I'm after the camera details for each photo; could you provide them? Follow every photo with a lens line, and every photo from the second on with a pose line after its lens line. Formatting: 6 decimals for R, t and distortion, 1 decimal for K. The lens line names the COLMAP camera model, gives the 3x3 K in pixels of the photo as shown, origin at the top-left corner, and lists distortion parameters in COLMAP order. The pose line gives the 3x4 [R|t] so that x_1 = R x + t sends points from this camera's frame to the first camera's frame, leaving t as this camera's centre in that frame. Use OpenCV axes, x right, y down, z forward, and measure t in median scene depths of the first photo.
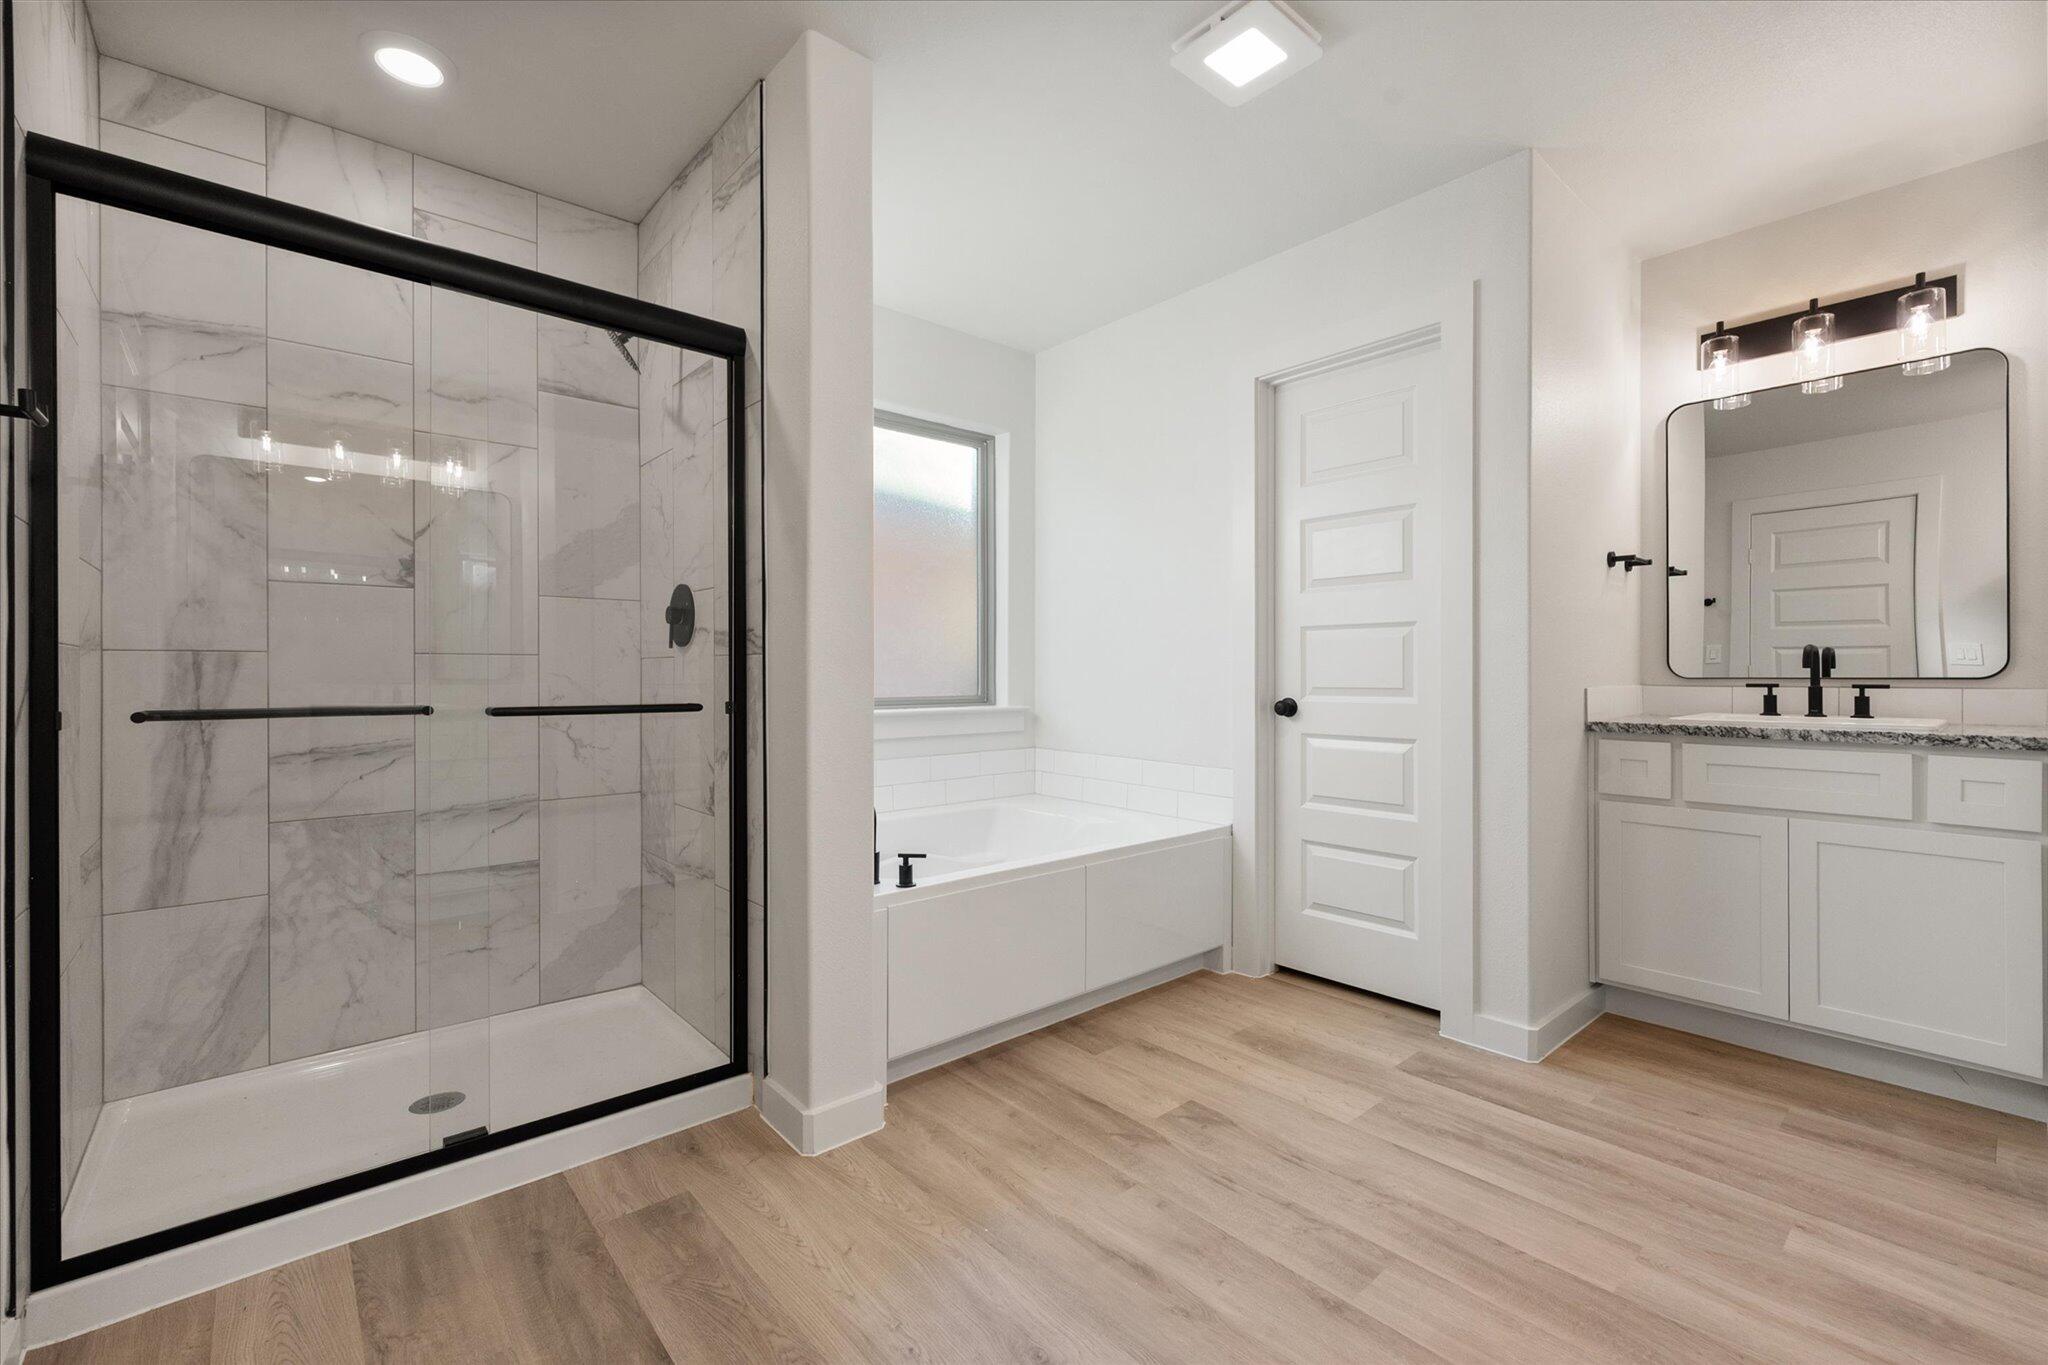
lens RADIAL K [[865.3, 0, 1022.8], [0, 865.3, 688.3], [0, 0, 1]] dist [0.003030, 0.000671]
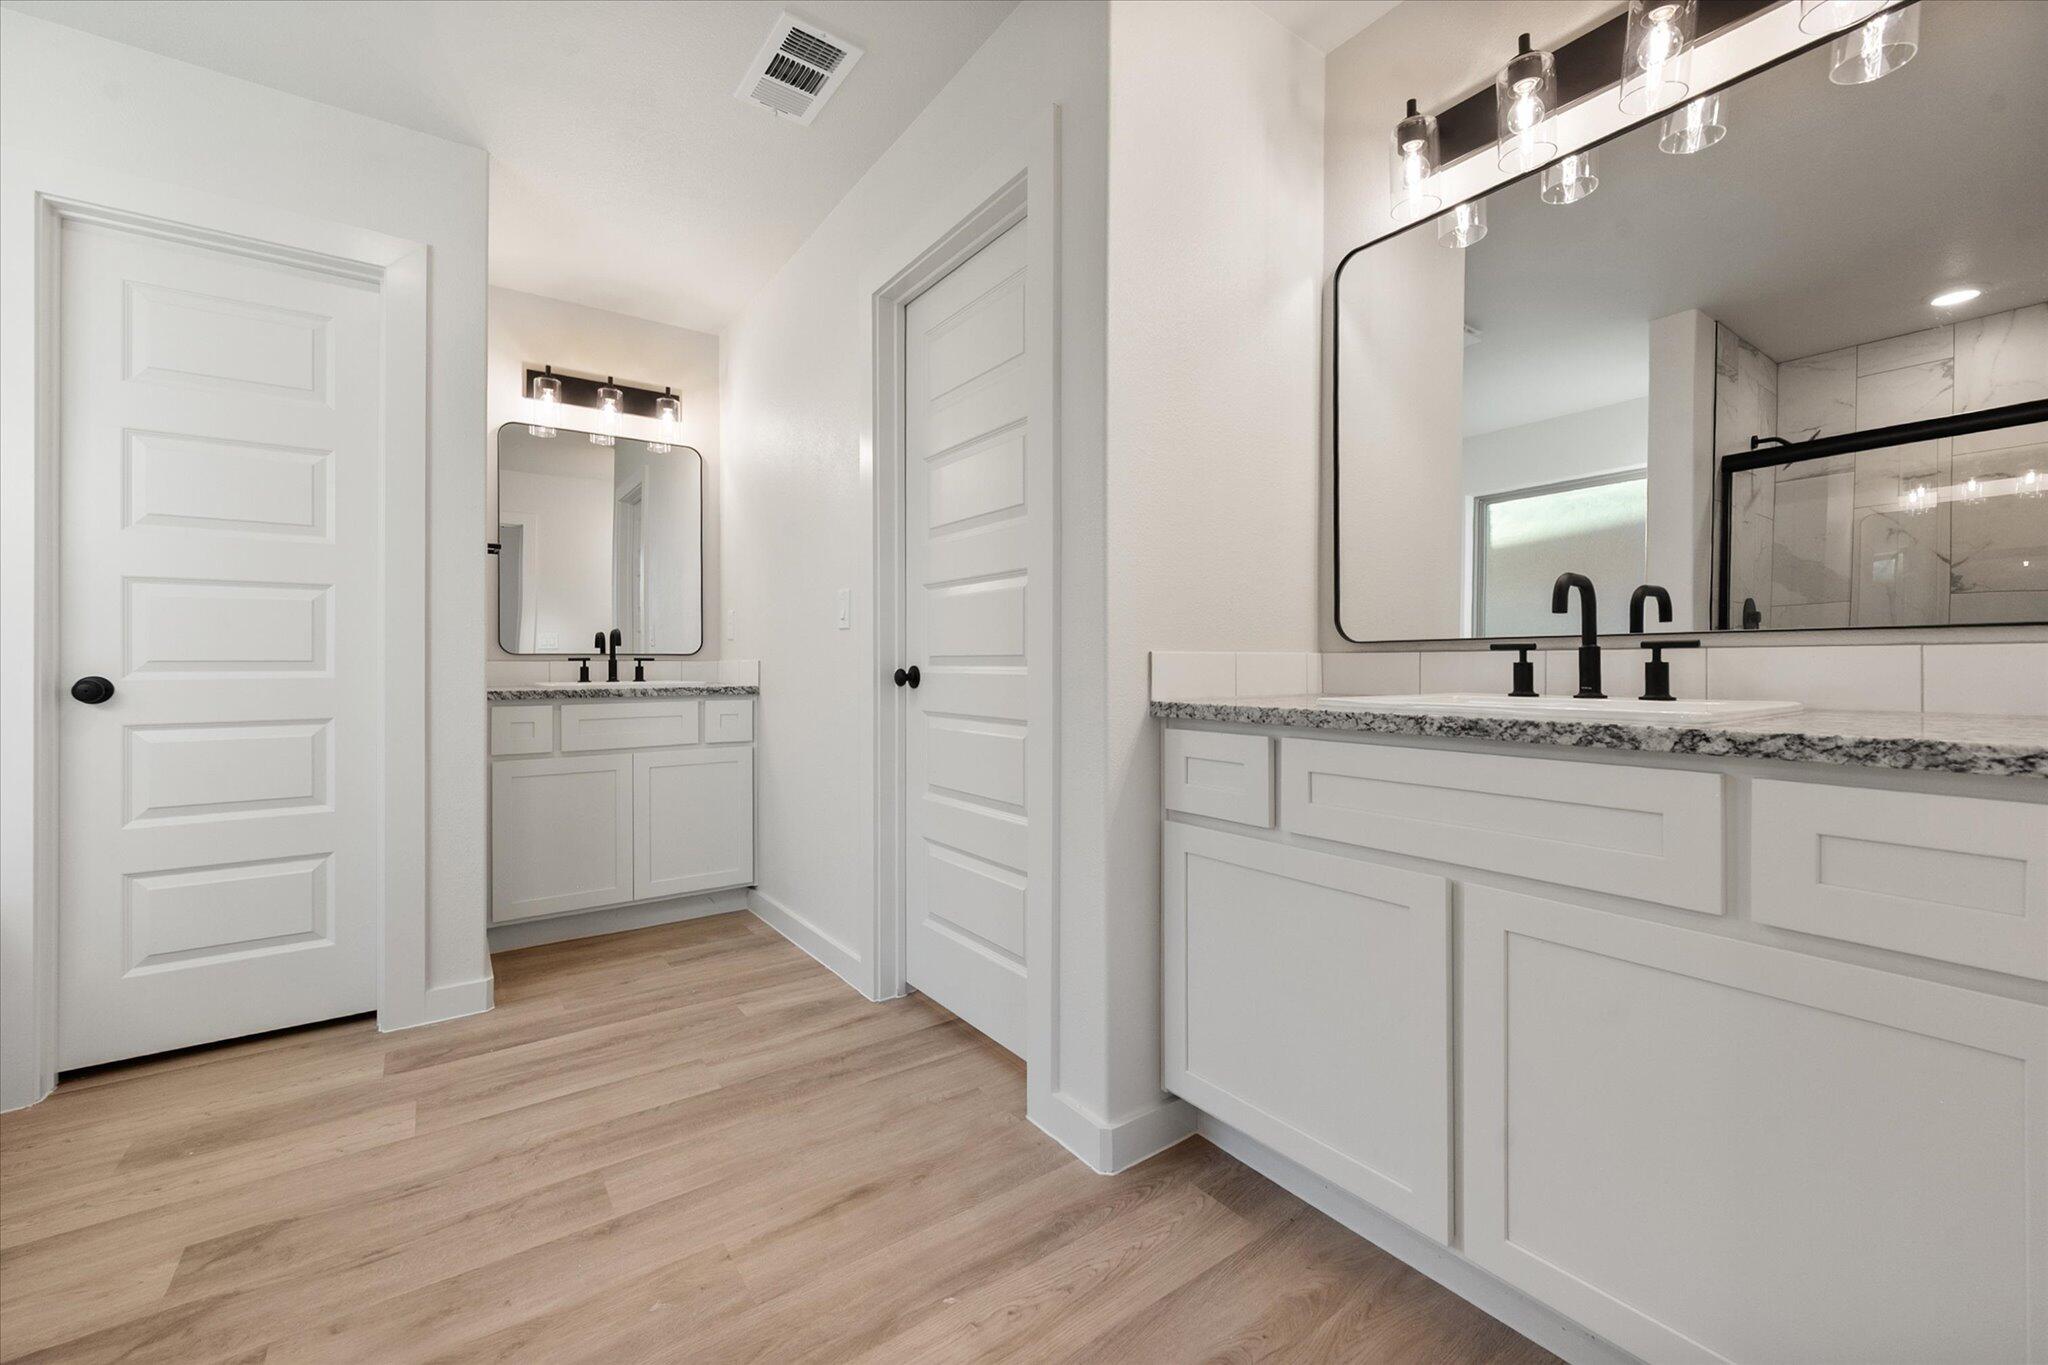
lens RADIAL K [[845.8, 0, 1024.0], [0, 845.8, 682.5], [0, 0, 1]] dist [0.002008, 0.000154]
pose [[0.094308, -0.021594, 0.995309, -0.401830], [0.020421, 0.999596, 0.019753, 0.023175], [-0.995334, 0.018462, 0.094711, 0.254313]]
